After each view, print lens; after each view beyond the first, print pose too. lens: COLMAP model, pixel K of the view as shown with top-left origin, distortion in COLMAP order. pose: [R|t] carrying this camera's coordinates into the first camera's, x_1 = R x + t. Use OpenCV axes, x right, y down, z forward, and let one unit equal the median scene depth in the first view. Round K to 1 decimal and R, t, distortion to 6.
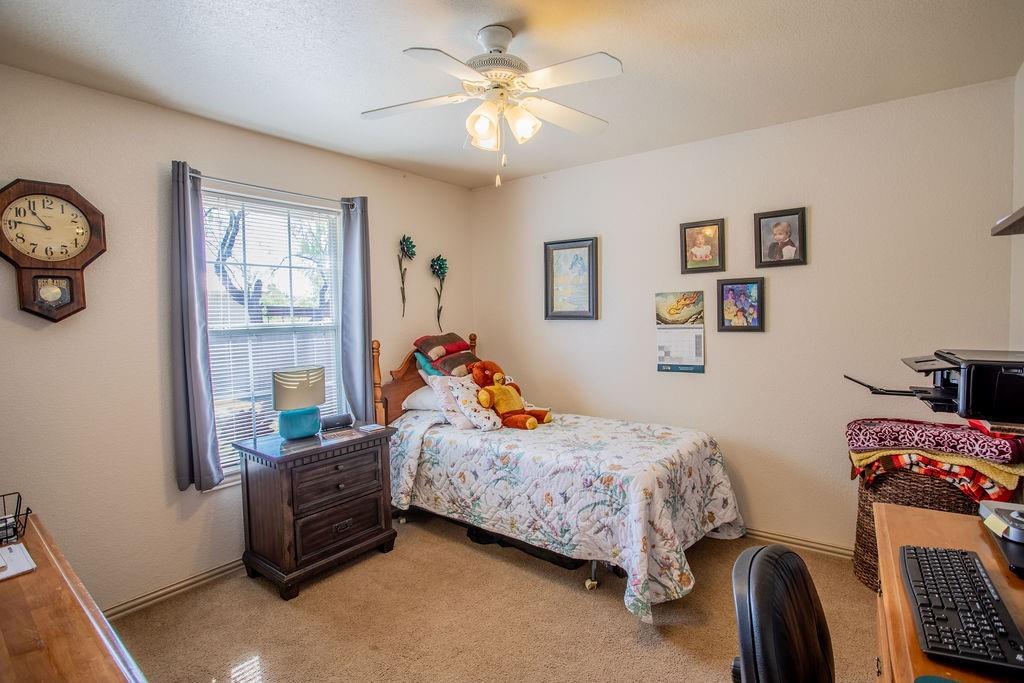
lens RADIAL K [[530.4, 0, 512.2], [0, 530.4, 328.6], [0, 0, 1]] dist [0.000120, 0.000175]
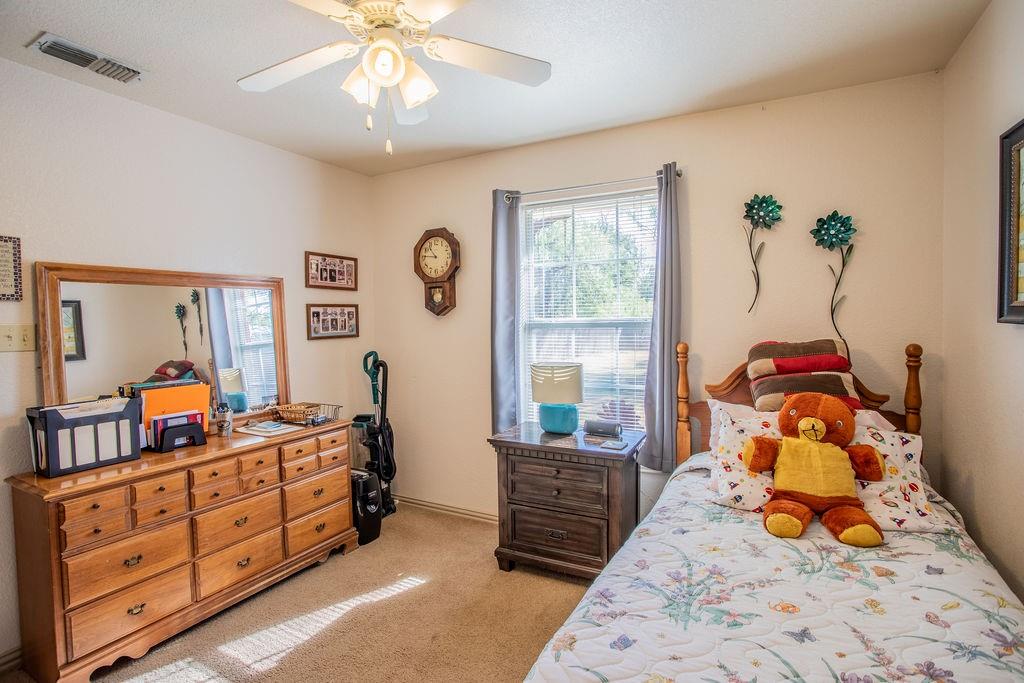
lens RADIAL K [[493.2, 0, 516.2], [0, 493.2, 334.2], [0, 0, 1]] dist [-0.038853, 0.000422]
pose [[0.163902, 0.052980, -0.985053, 0.502222], [-0.016901, 0.998561, 0.050895, -0.027361], [0.986332, 0.008307, 0.164561, 0.770072]]
